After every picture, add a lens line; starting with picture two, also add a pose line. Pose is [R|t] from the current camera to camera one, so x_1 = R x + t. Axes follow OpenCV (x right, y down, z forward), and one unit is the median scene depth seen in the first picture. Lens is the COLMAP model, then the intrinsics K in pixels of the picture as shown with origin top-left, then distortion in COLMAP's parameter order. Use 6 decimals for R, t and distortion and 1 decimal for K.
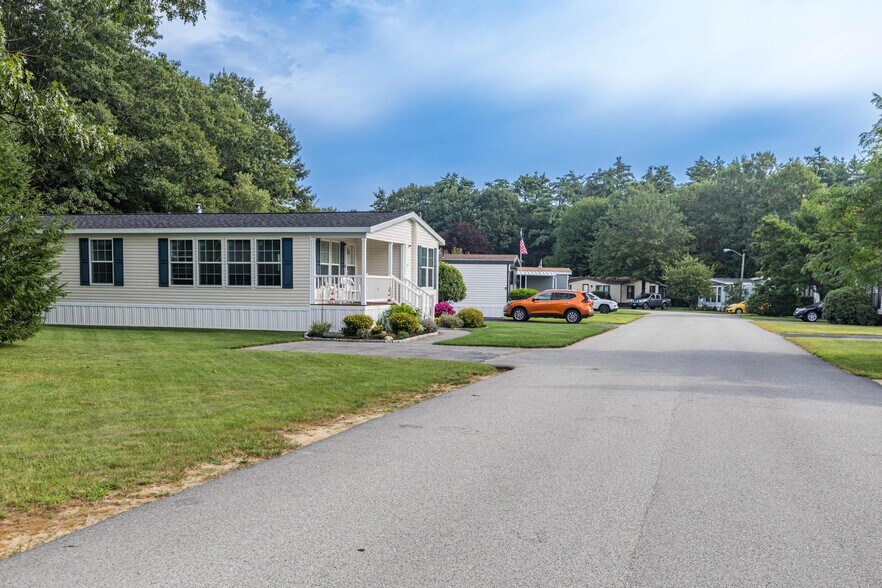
lens RADIAL K [[694.5, 0, 441.0], [0, 694.5, 294.0], [0, 0, 1]] dist [0.009725, -0.000284]
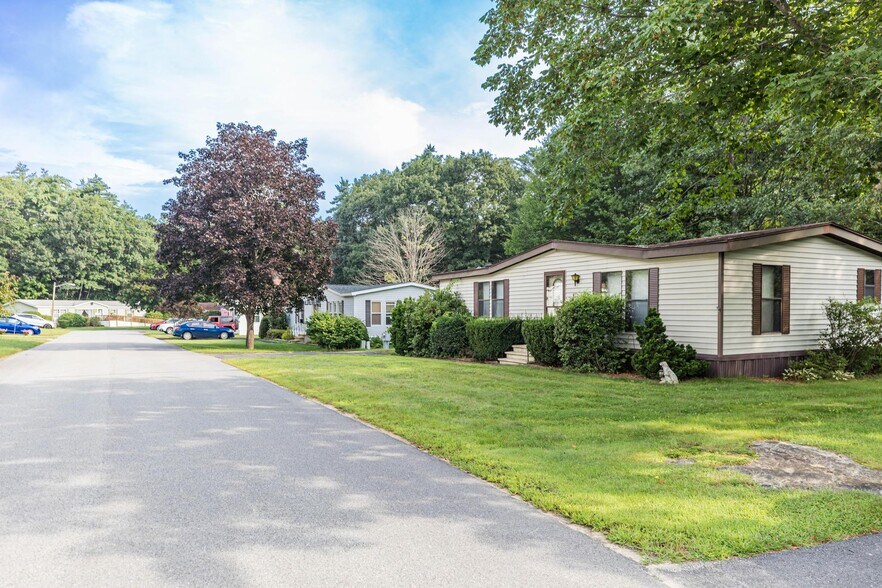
lens RADIAL K [[694.5, 0, 441.0], [0, 694.5, 294.0], [0, 0, 1]] dist [0.009725, -0.000284]
pose [[0.996823, -0.017747, -0.077651, 0.196514], [0.014630, 0.999072, -0.040520, 0.002431], [0.078298, 0.039255, 0.996157, 0.798220]]
